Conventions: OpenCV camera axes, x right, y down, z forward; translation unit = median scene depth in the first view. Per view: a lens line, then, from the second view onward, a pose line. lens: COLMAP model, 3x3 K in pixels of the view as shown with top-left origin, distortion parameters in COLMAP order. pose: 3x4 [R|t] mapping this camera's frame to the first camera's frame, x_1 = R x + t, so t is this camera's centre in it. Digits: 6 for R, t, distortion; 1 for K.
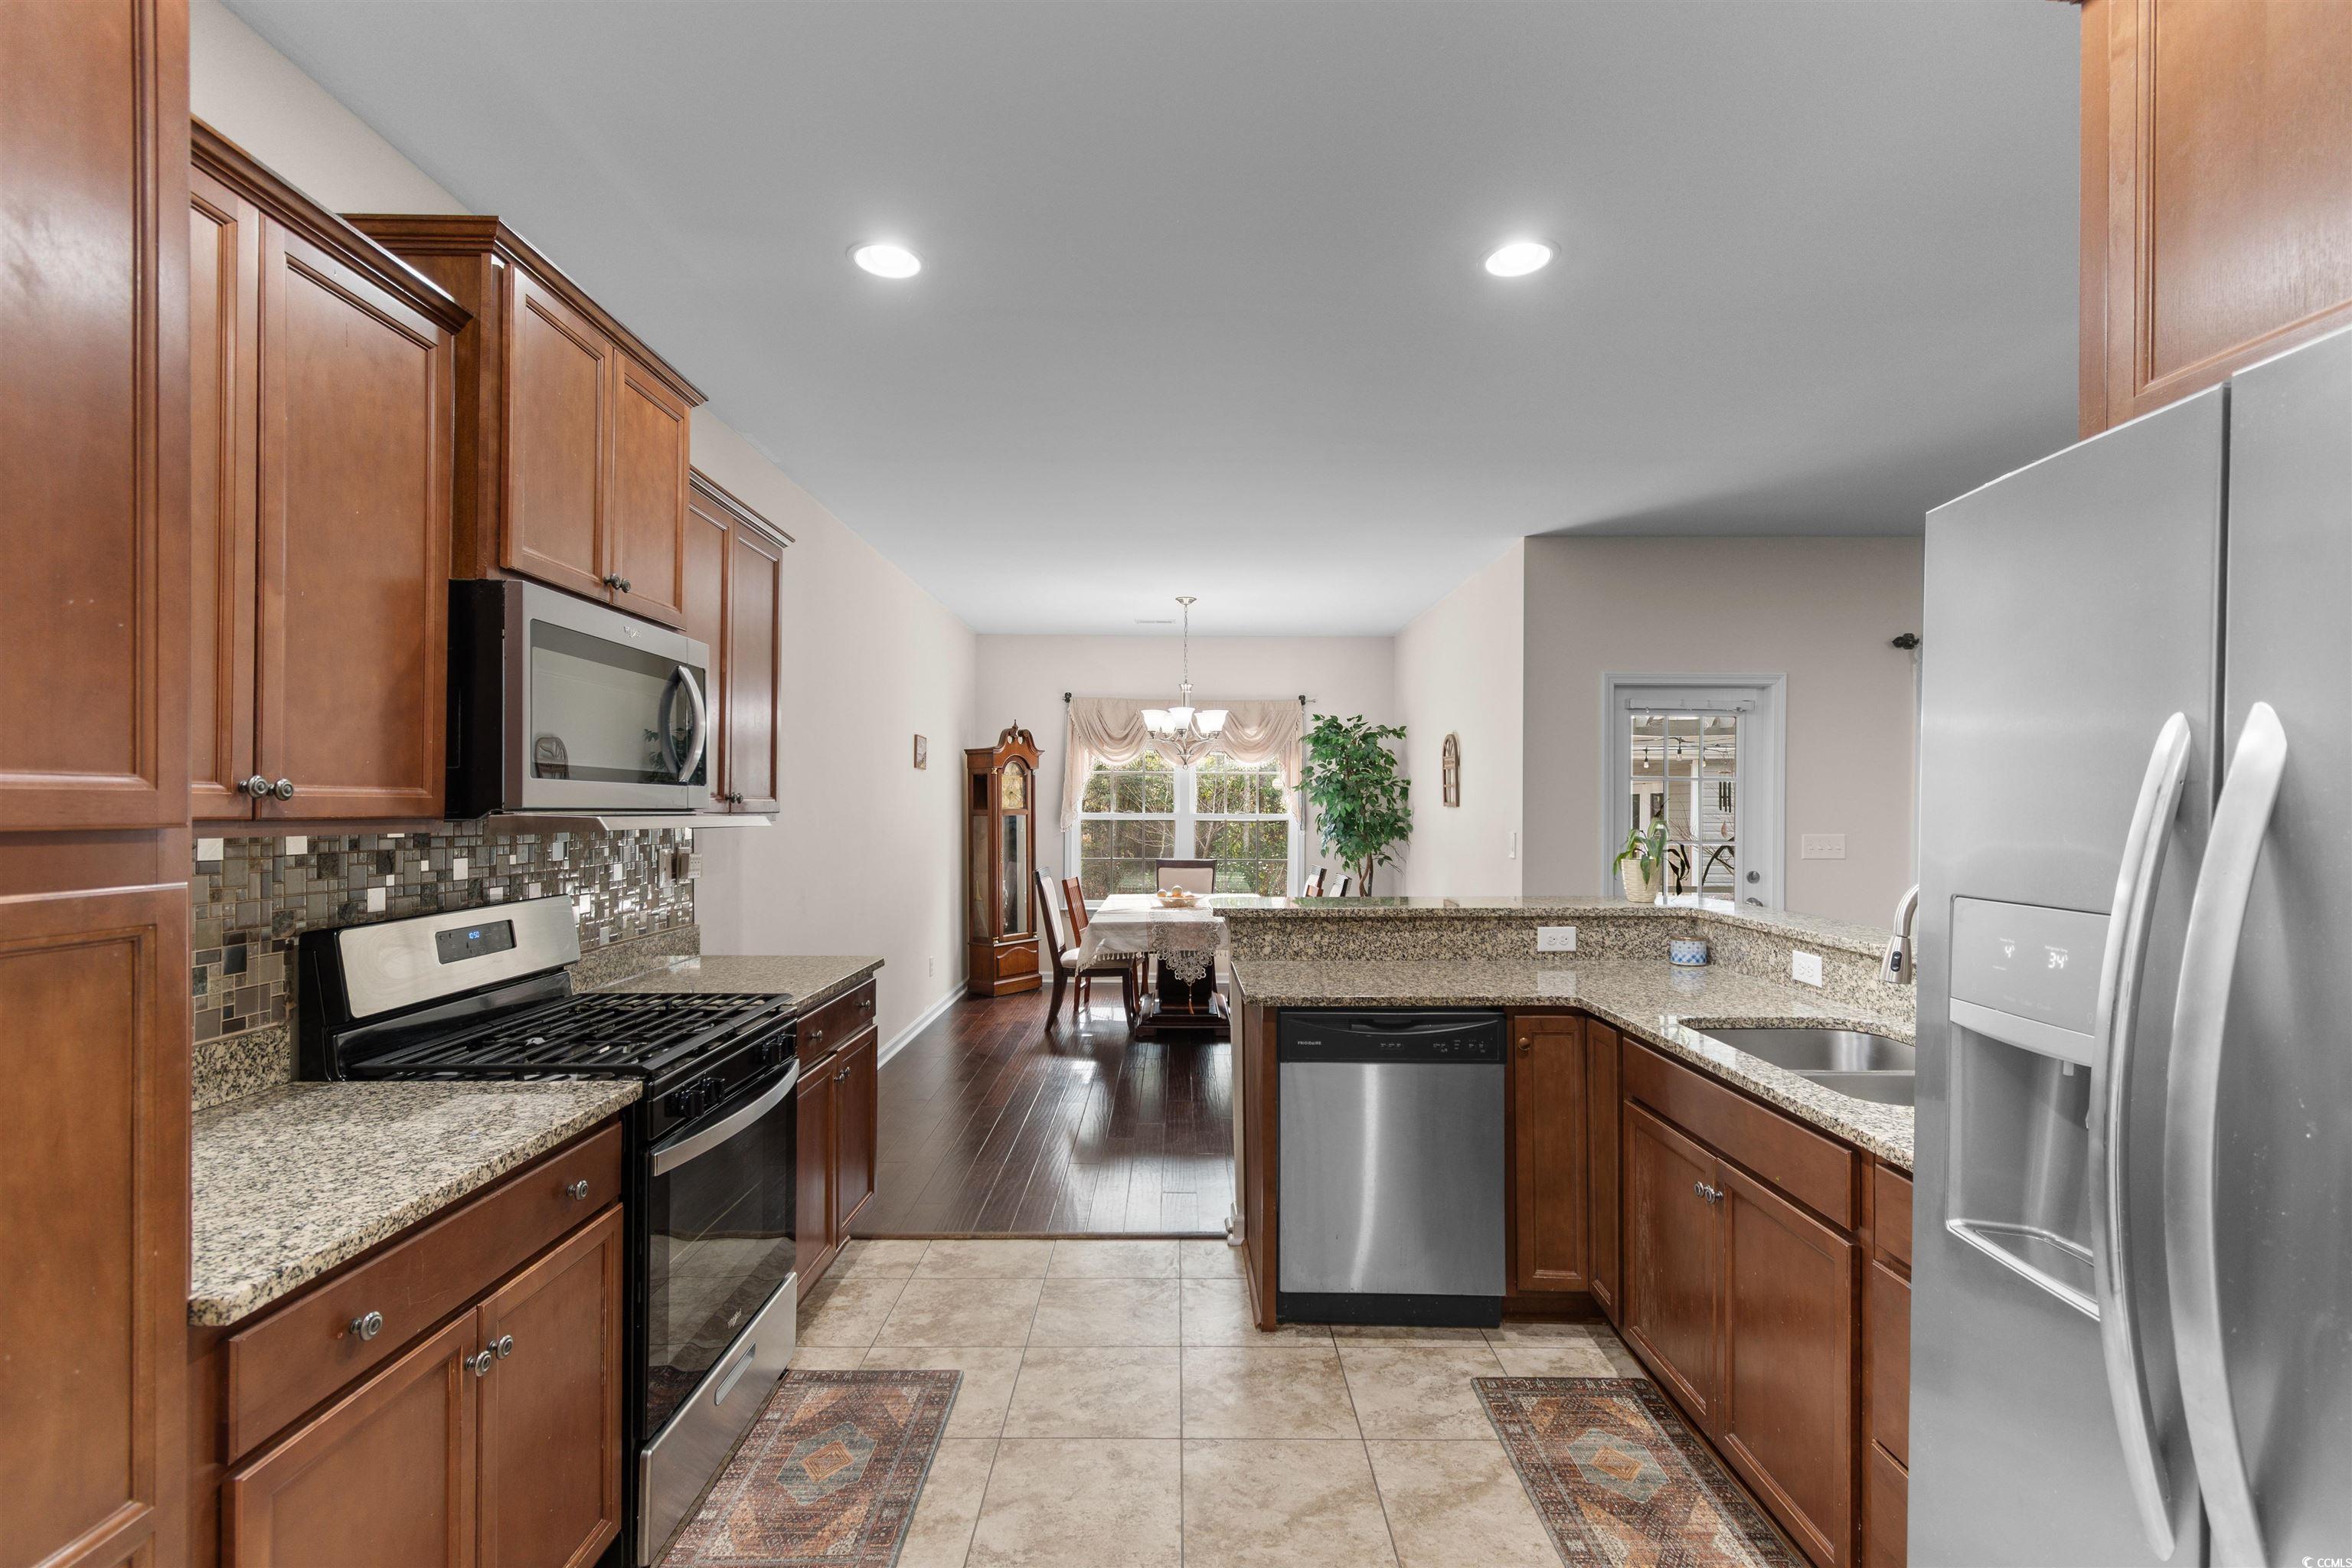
lens RADIAL K [[1046.2, 0, 1194.9], [0, 1046.2, 804.0], [0, 0, 1]] dist [0.004665, -0.001528]
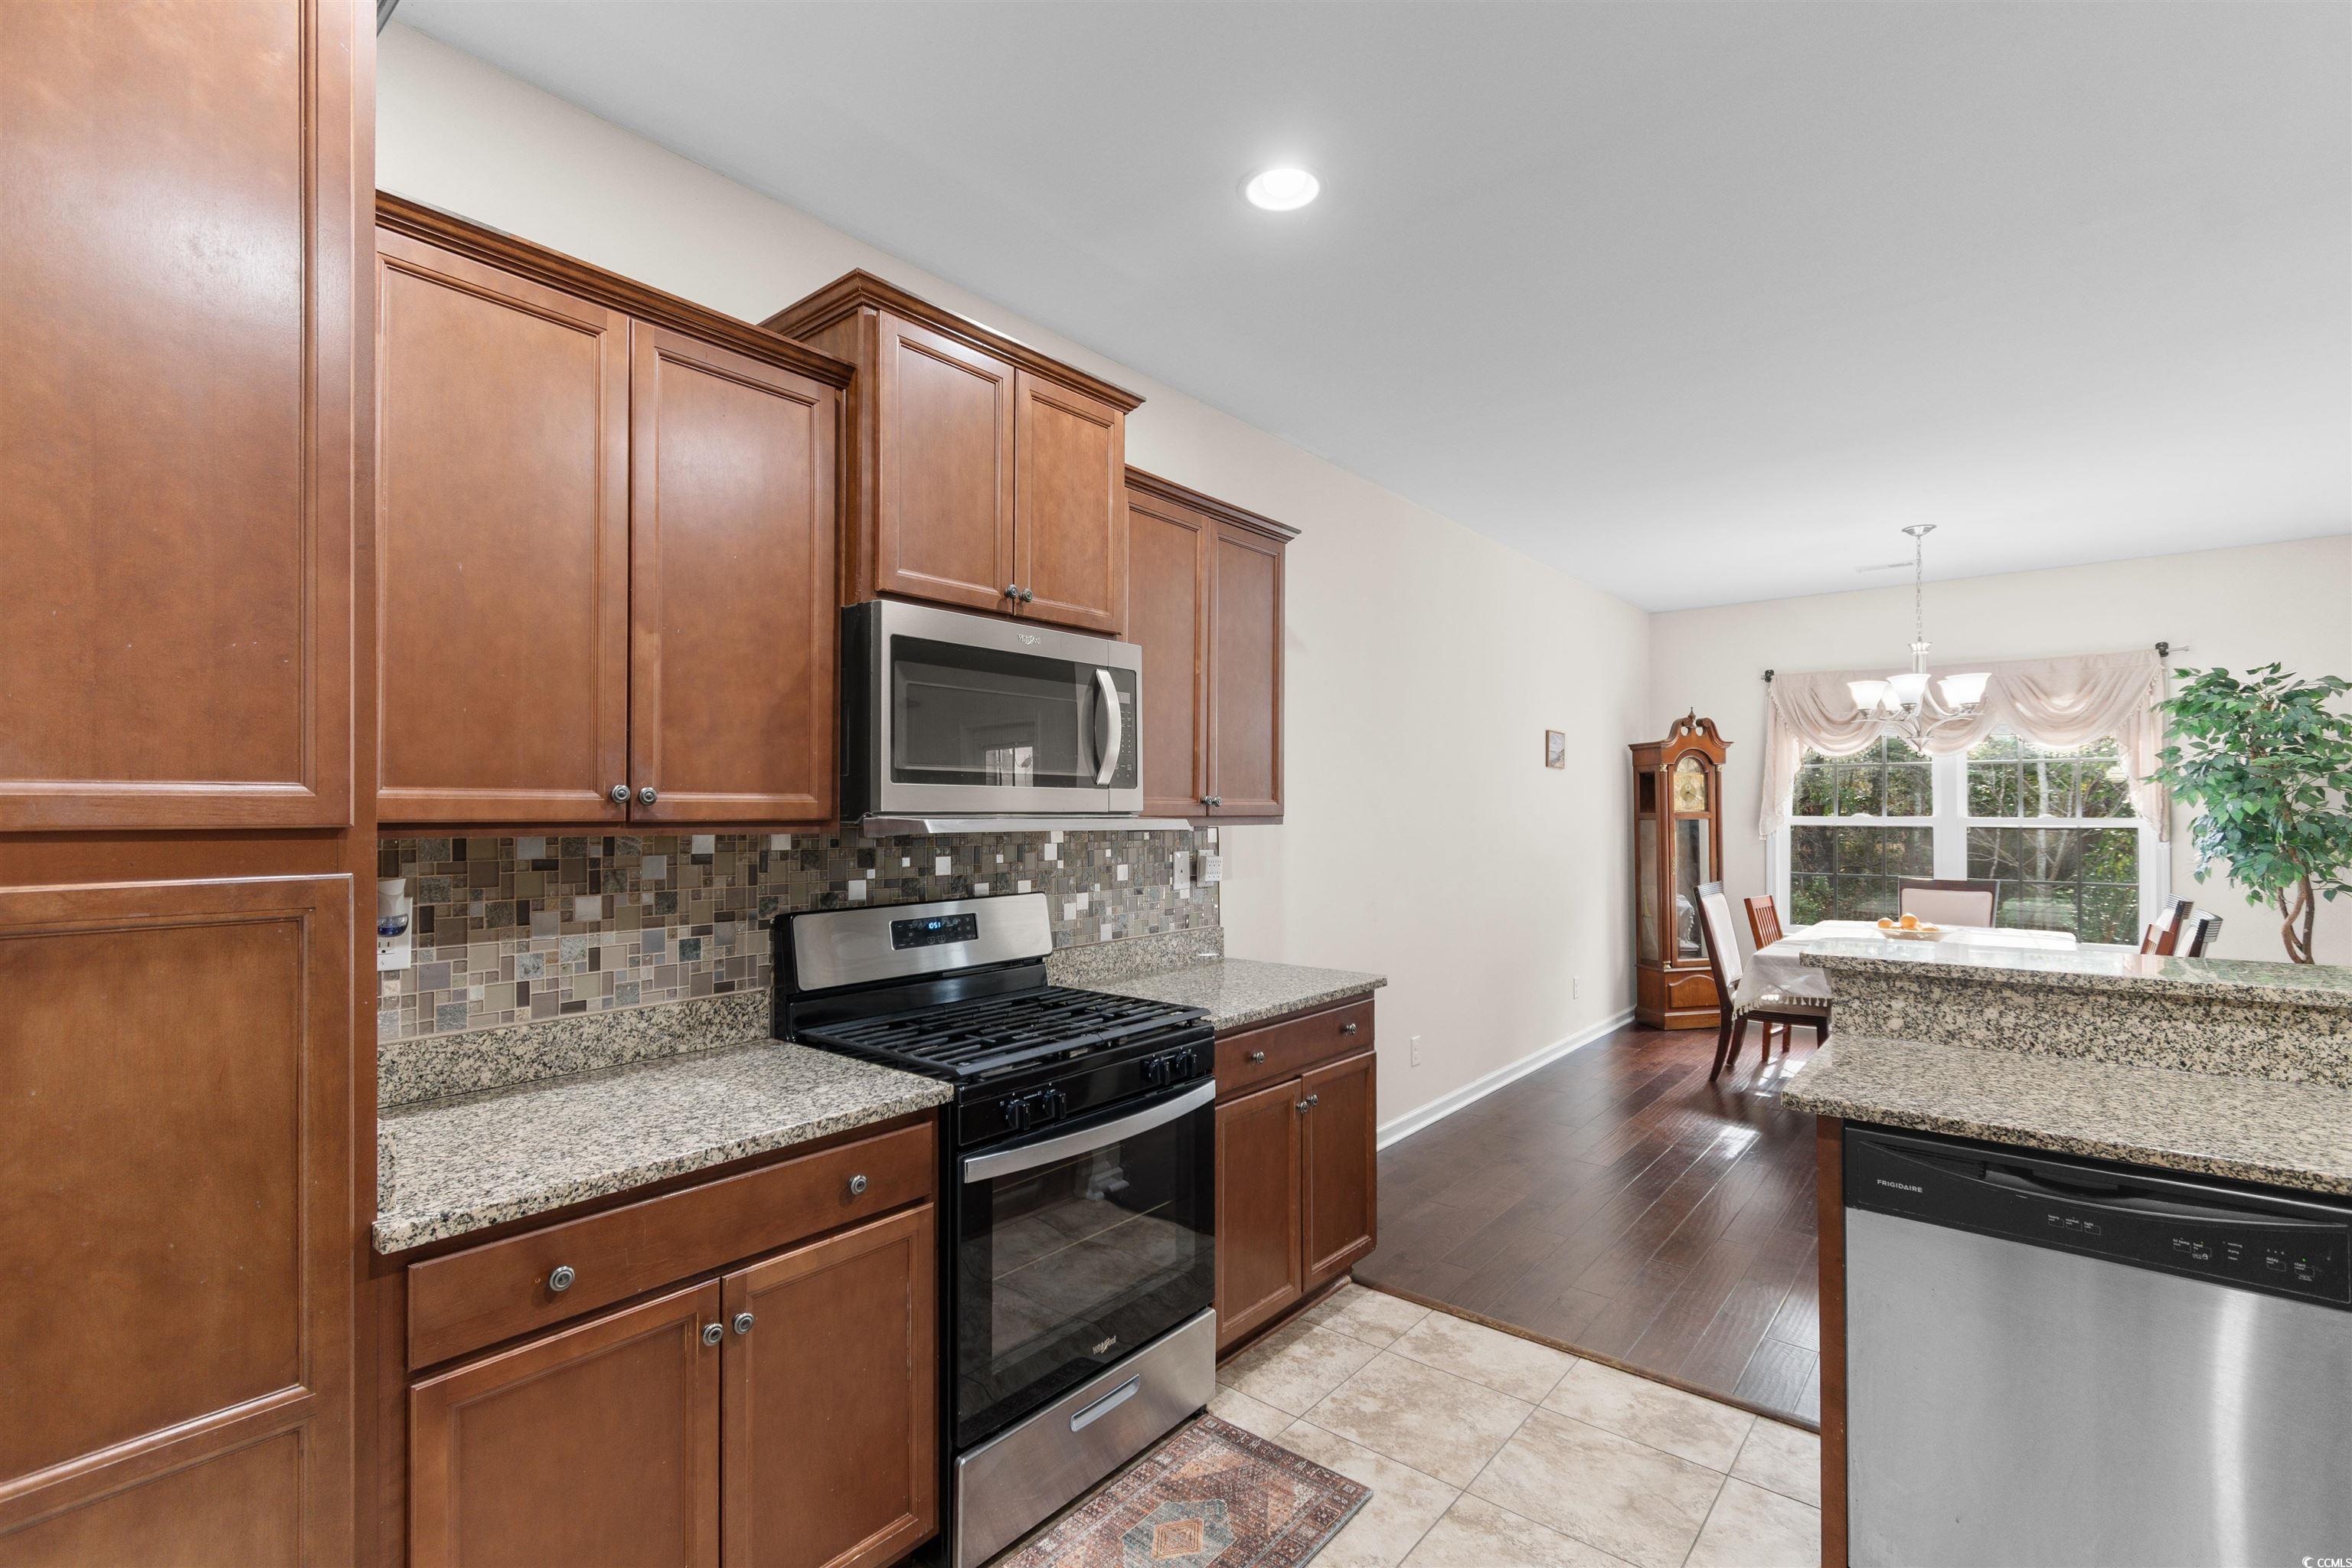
lens RADIAL K [[1046.2, 0, 1169.8], [0, 1046.2, 800.3], [0, 0, 1]] dist [0.004665, -0.001528]
pose [[0.762940, -0.011326, -0.646370, 0.200885], [0.006474, 0.999930, -0.009880, 0.003882], [0.646437, 0.003354, 0.762960, 0.270127]]
